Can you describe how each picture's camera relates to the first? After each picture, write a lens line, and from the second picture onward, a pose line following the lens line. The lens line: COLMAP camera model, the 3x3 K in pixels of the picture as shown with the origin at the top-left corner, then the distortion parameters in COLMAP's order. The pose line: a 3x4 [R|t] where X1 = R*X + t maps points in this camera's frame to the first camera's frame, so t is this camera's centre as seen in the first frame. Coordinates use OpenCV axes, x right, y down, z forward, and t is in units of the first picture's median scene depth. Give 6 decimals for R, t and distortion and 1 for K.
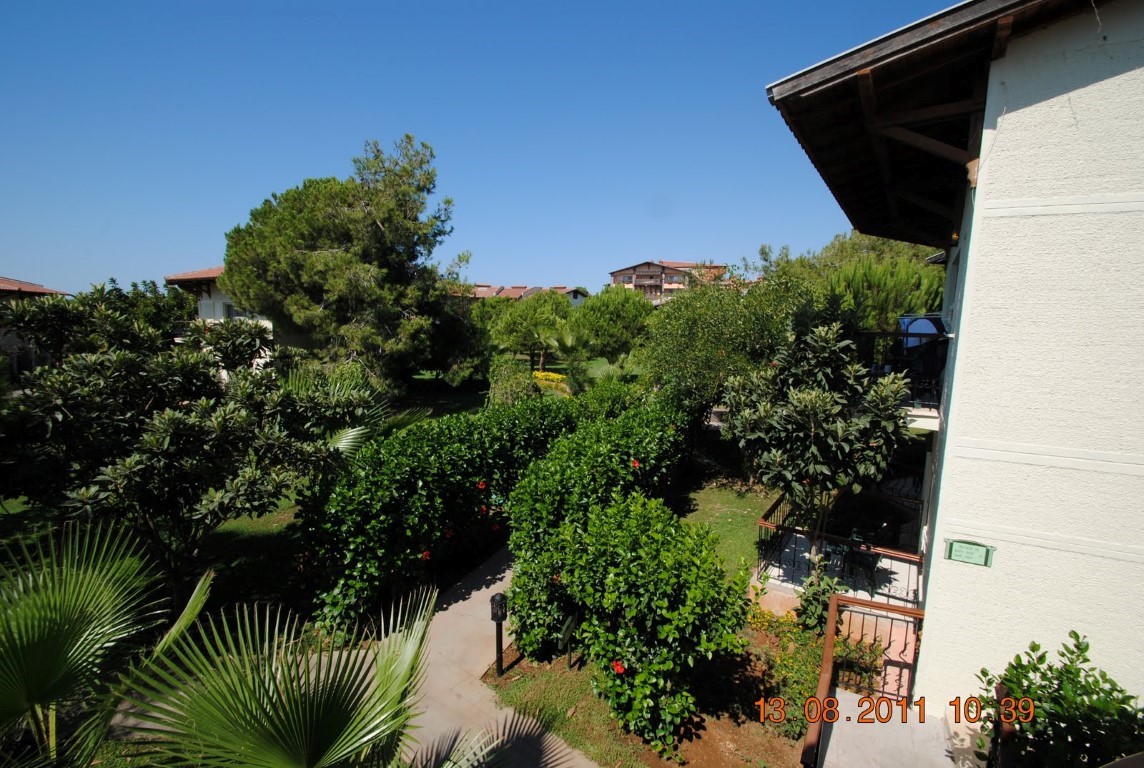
lens RADIAL K [[498.4, 0, 566.5], [0, 498.4, 386.2], [0, 0, 1]] dist [0.020198, -0.022270]
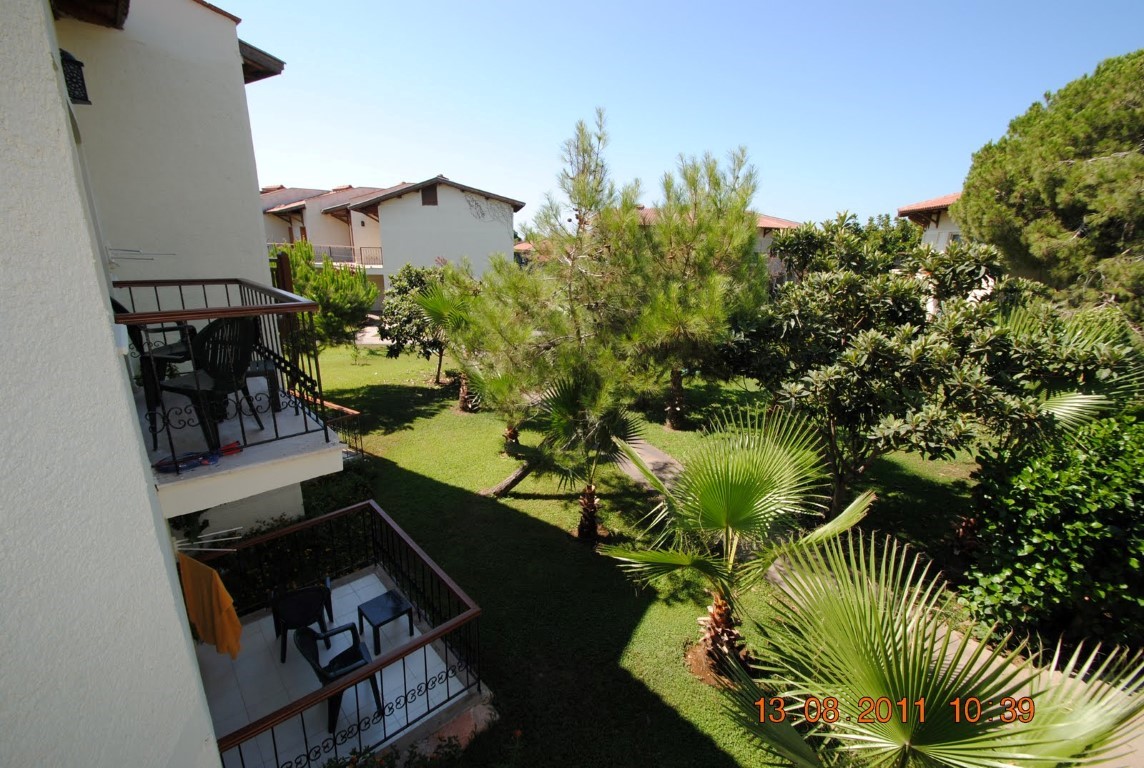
lens RADIAL K [[497.8, 0, 571.7], [0, 497.8, 385.8], [0, 0, 1]] dist [0.001618, -0.011684]
pose [[0.340838, 0.241846, -0.908482, -0.033548], [-0.124030, 0.969466, 0.211548, 0.014299], [0.931905, 0.040575, 0.360427, 0.038478]]
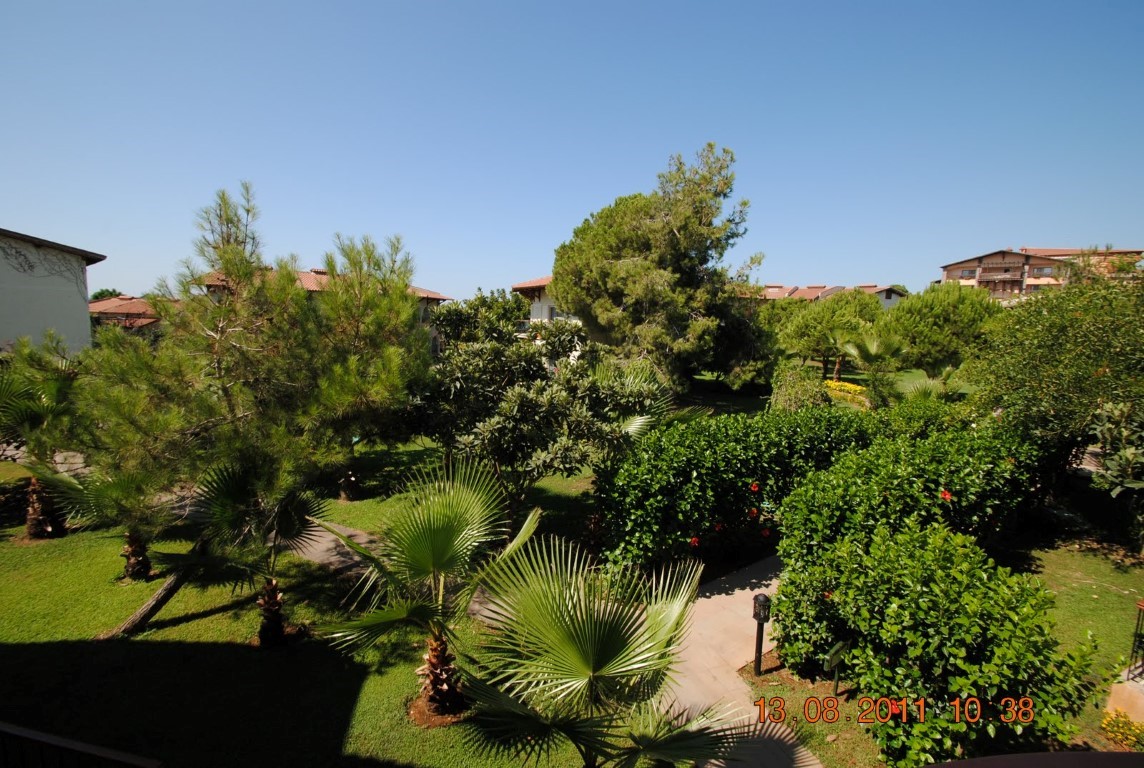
lens RADIAL K [[497.8, 0, 571.7], [0, 497.8, 385.8], [0, 0, 1]] dist [0.001618, -0.011684]
pose [[0.856188, 0.077692, -0.510789, 0.013418], [-0.079613, 0.996661, 0.018146, 0.007559], [0.510494, 0.025129, 0.859514, -0.064406]]
